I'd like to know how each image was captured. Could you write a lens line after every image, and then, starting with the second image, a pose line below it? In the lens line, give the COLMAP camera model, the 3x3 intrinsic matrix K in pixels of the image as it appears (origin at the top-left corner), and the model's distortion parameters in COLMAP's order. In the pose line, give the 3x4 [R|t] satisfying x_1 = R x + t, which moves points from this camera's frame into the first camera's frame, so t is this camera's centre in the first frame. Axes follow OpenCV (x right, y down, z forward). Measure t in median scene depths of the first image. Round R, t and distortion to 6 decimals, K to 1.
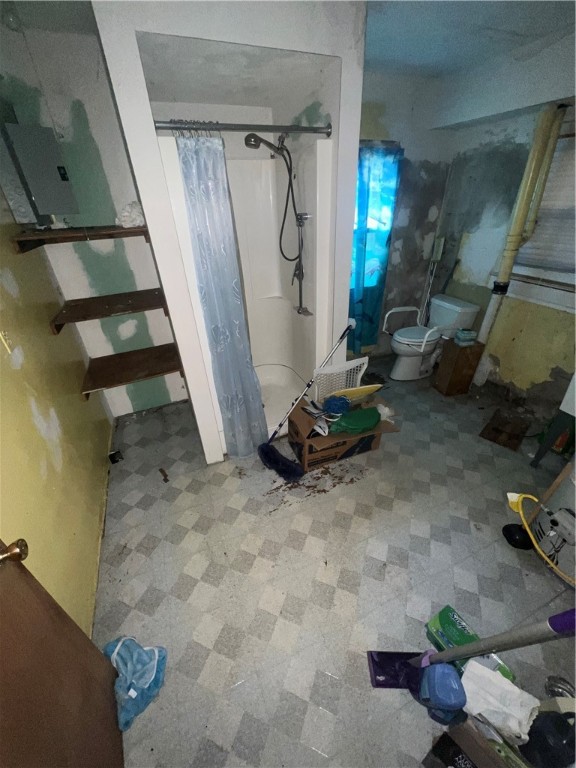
lens RADIAL K [[307.5, 0, 287.6], [0, 307.5, 381.3], [0, 0, 1]] dist [-0.000980, -0.000169]
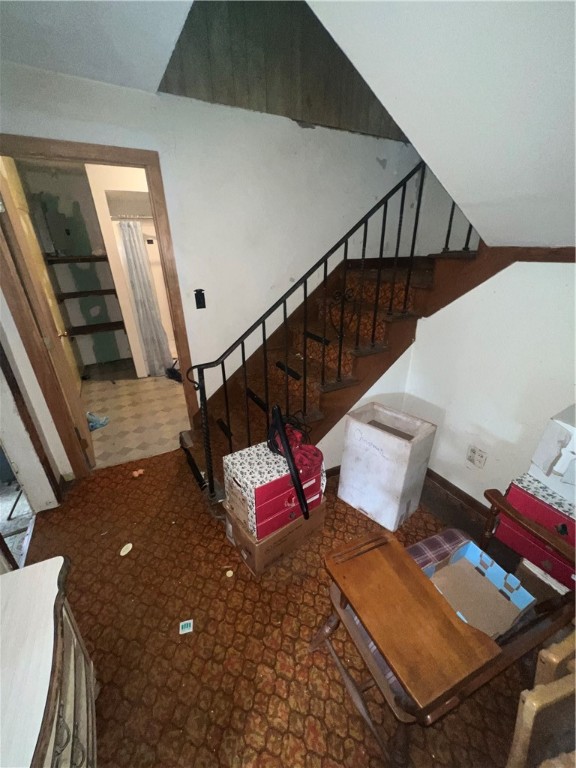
lens RADIAL K [[307.5, 0, 289.4], [0, 307.5, 386.4], [0, 0, 1]] dist [-0.000980, -0.000169]
pose [[0.994220, -0.026889, 0.103942, 0.495644], [0.039347, 0.992026, -0.119731, 0.628081], [-0.099894, 0.123129, 0.987350, -1.004510]]
